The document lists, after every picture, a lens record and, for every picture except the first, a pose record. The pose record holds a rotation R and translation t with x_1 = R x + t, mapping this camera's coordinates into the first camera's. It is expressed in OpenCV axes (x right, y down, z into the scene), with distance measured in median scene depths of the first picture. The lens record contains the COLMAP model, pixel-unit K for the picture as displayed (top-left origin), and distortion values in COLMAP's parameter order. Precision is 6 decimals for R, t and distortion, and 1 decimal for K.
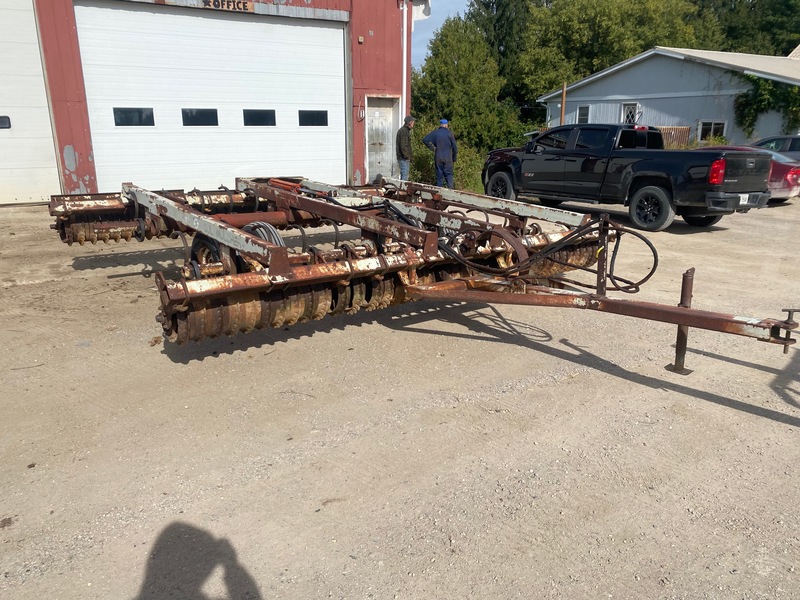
lens RADIAL K [[608.7, 0, 415.6], [0, 608.7, 298.4], [0, 0, 1]] dist [0.053856, -0.064072]
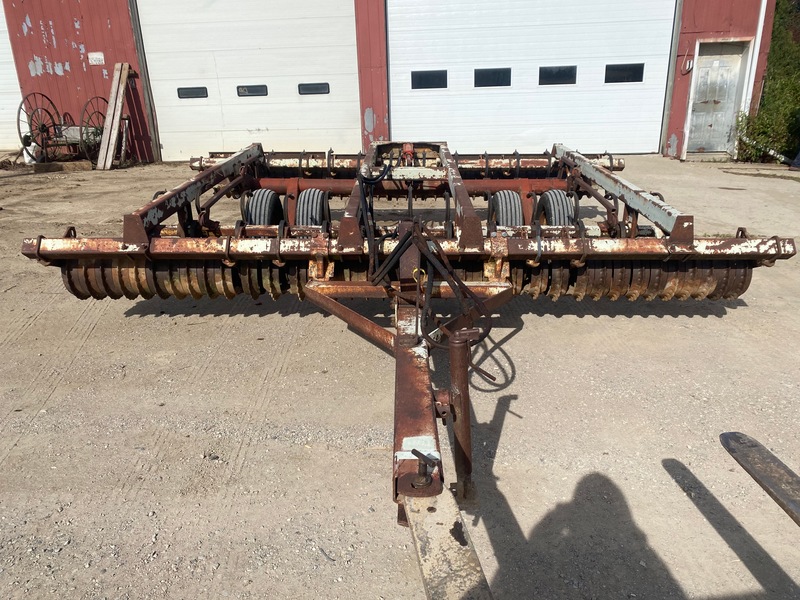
lens RADIAL K [[618.3, 0, 412.2], [0, 618.3, 297.7], [0, 0, 1]] dist [0.026889, -0.026453]
pose [[0.768823, 0.182146, -0.612971, 0.352058], [-0.148552, 0.983224, 0.105845, -0.060512], [0.621967, 0.009682, 0.782983, 0.250072]]
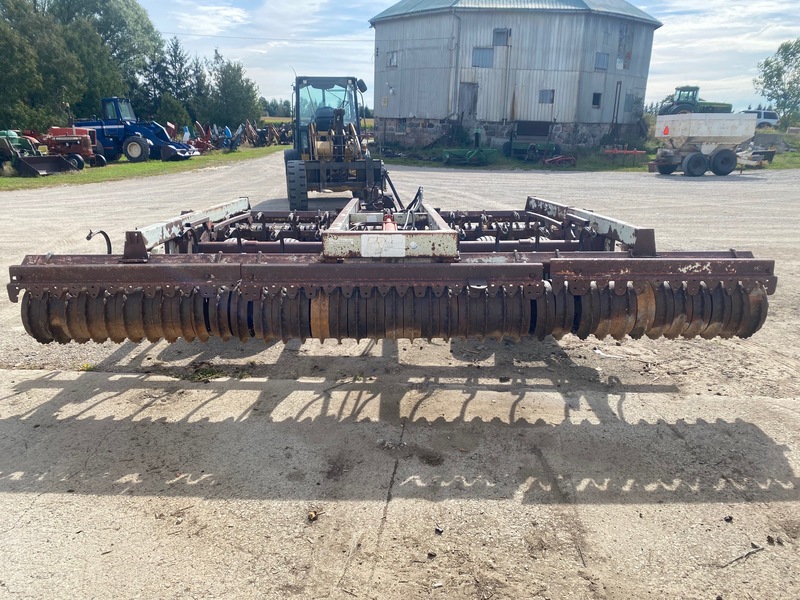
lens RADIAL K [[600.2, 0, 387.9], [0, 600.2, 299.2], [0, 0, 1]] dist [0.046414, -0.051563]
pose [[-0.768425, -0.201890, 0.607259, -0.510625], [0.148078, 0.867082, 0.475649, -0.358984], [-0.622572, 0.455422, -0.636392, 1.240015]]
